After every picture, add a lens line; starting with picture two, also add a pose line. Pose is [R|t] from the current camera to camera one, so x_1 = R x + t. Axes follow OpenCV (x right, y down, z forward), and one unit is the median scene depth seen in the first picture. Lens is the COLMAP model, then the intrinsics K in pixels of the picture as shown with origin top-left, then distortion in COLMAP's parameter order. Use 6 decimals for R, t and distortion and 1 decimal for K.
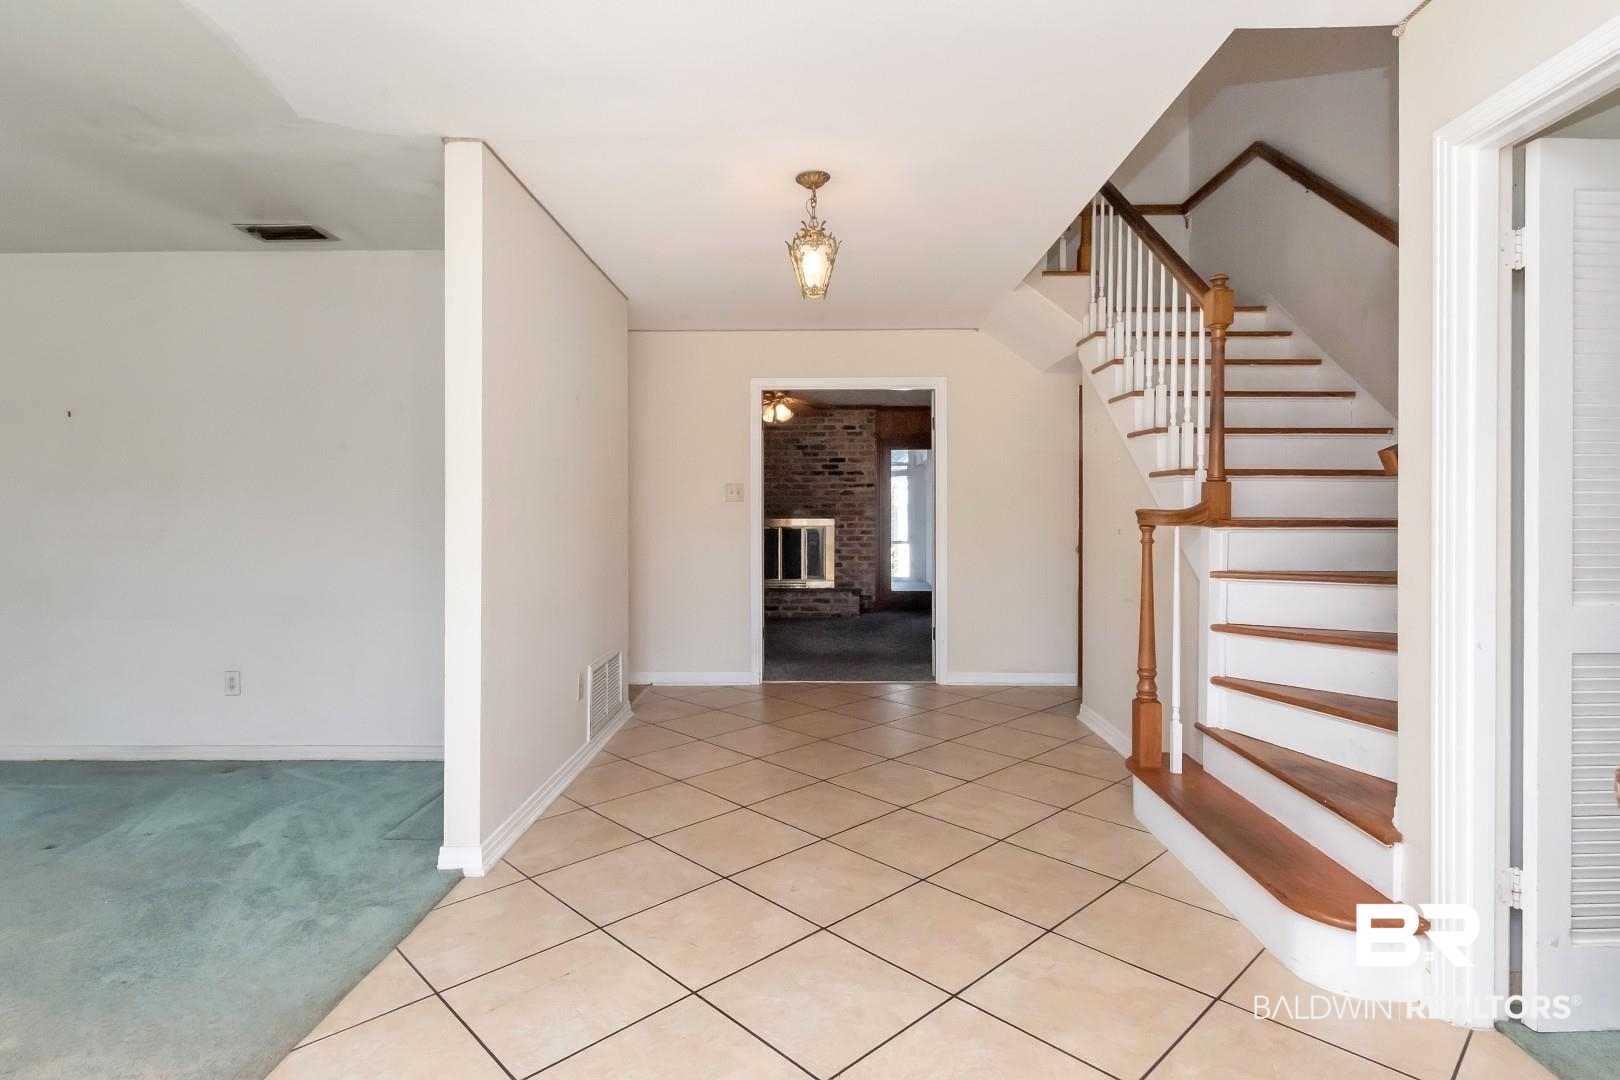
lens RADIAL K [[813.9, 0, 808.8], [0, 813.9, 523.5], [0, 0, 1]] dist [0.006781, -0.000712]
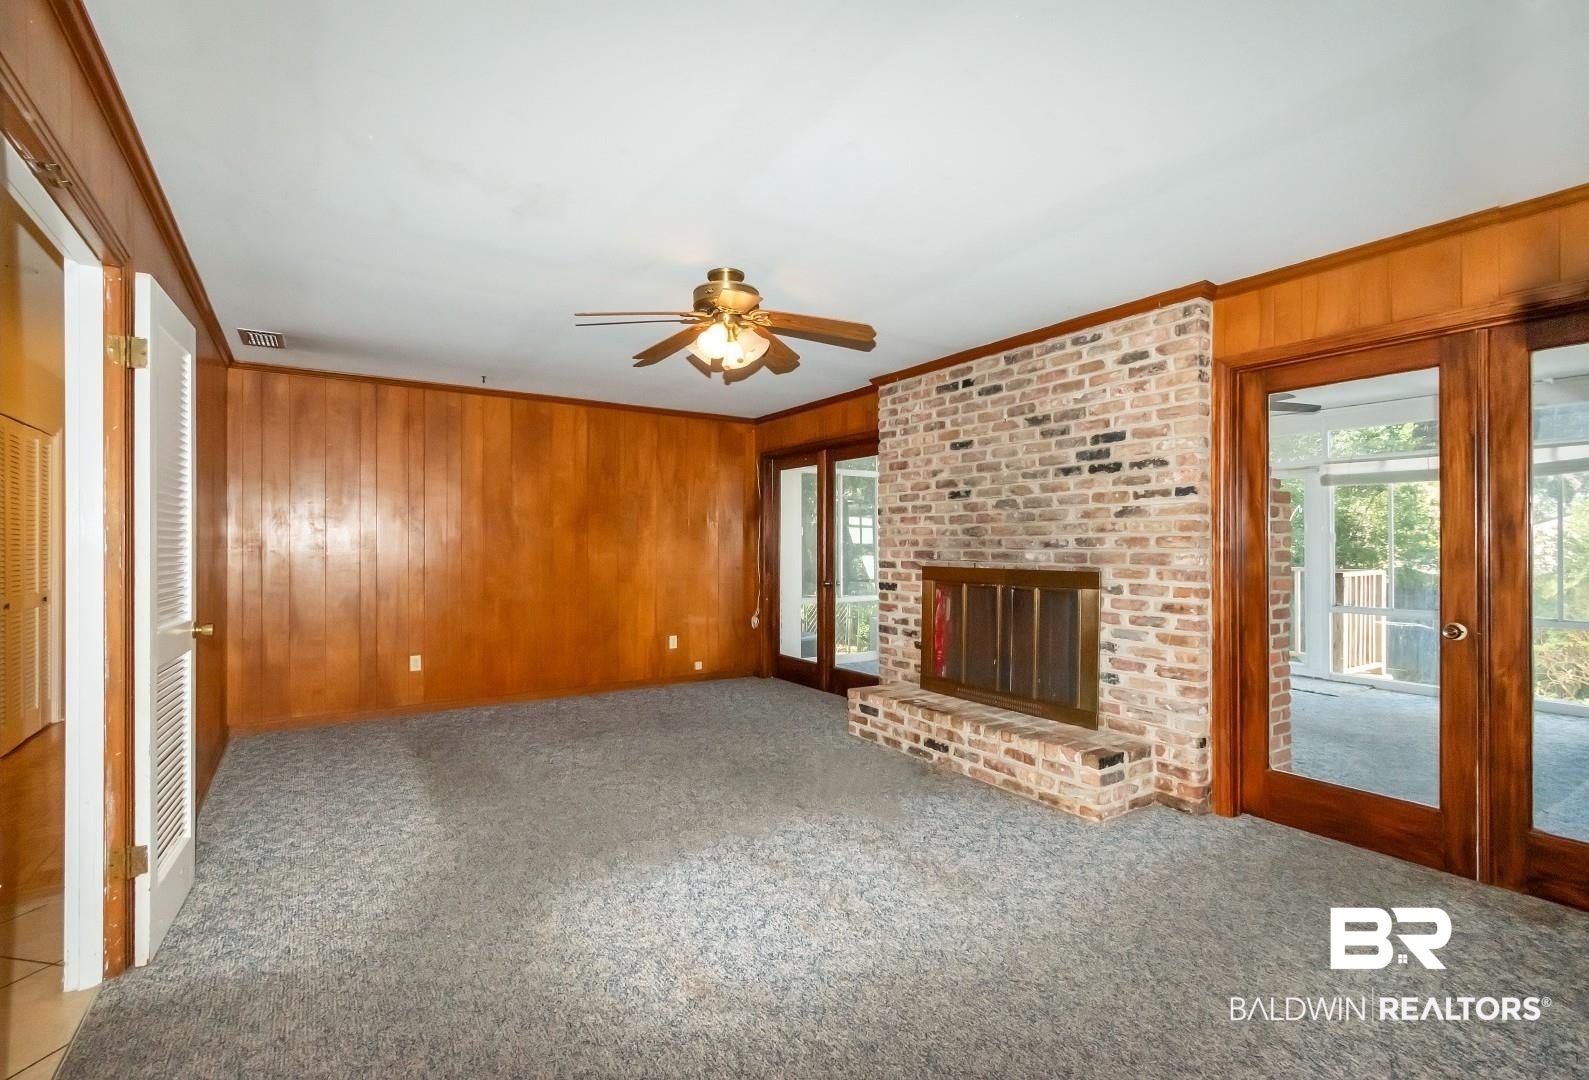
lens RADIAL K [[719.8, 0, 781.4], [0, 719.8, 548.3], [0, 0, 1]] dist [-0.004146, -0.001506]
pose [[0.565291, 0.004047, -0.824882, 0.563881], [-0.023653, 0.999656, -0.011305, -0.022910], [0.824553, 0.025902, 0.565192, 1.420996]]
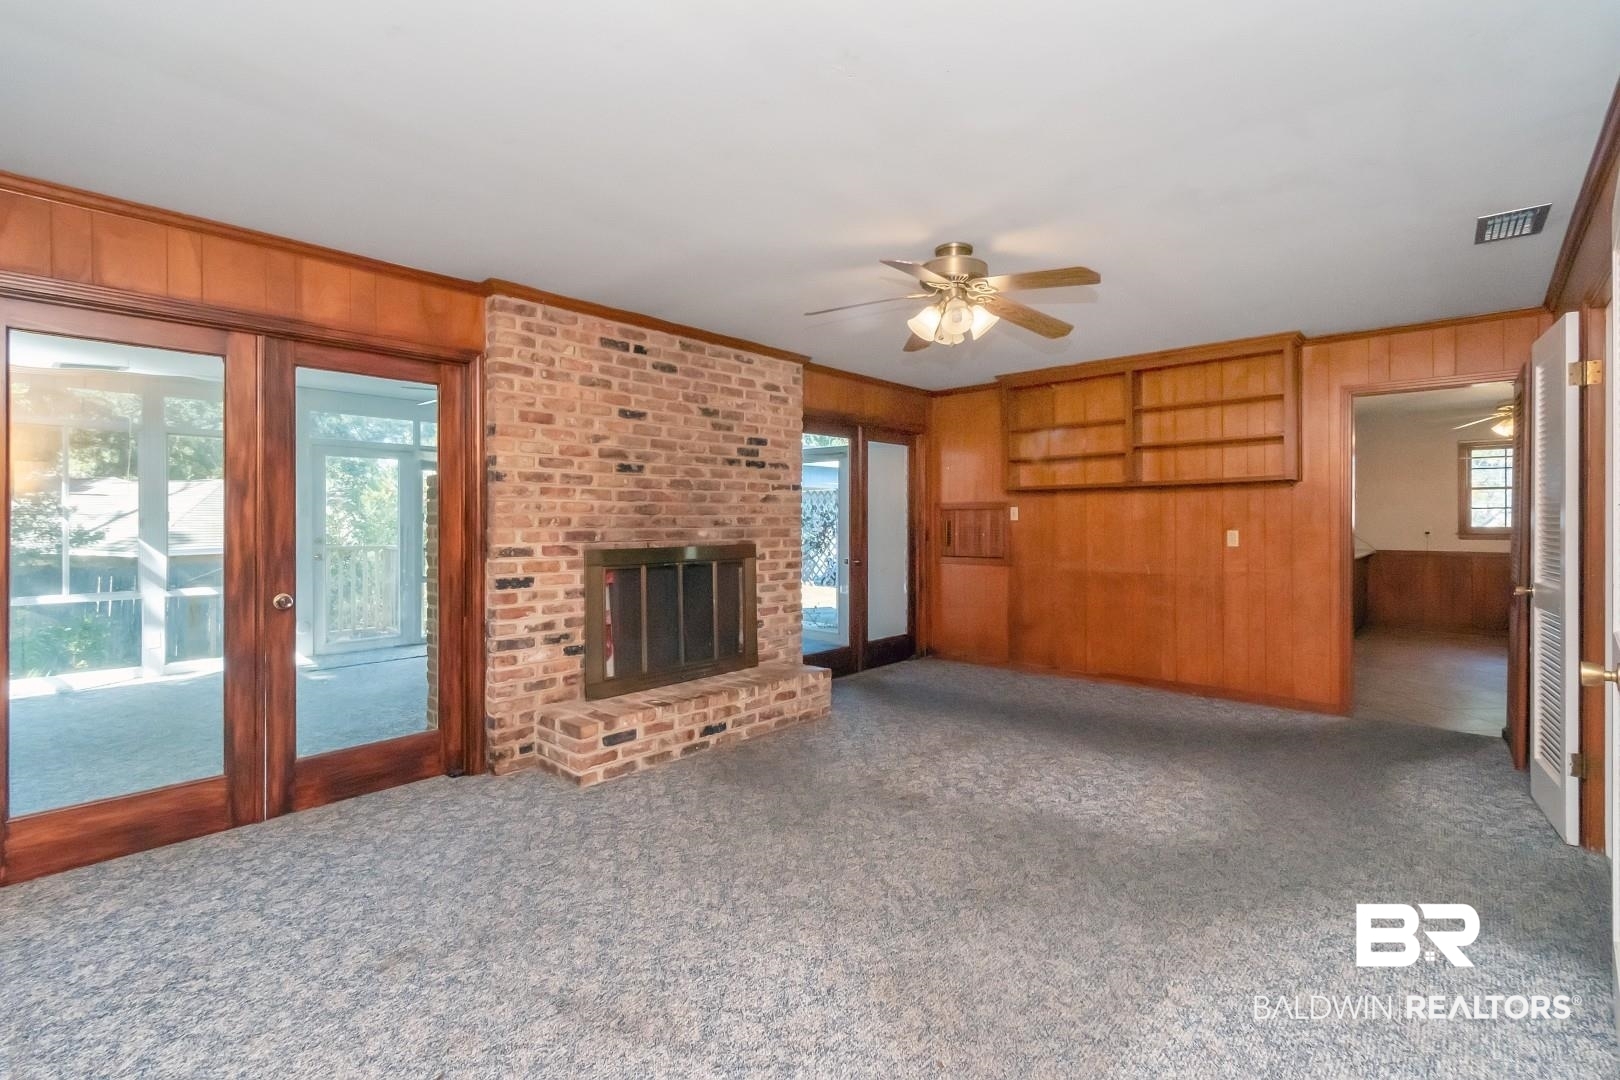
lens RADIAL K [[722.7, 0, 809.1], [0, 722.7, 525.5], [0, 0, 1]] dist [-0.000229, 0.001059]
pose [[0.654536, -0.007831, 0.755991, -0.724471], [0.020537, 0.999762, -0.007425, -0.032035], [-0.755752, 0.020386, 0.654540, 1.423189]]
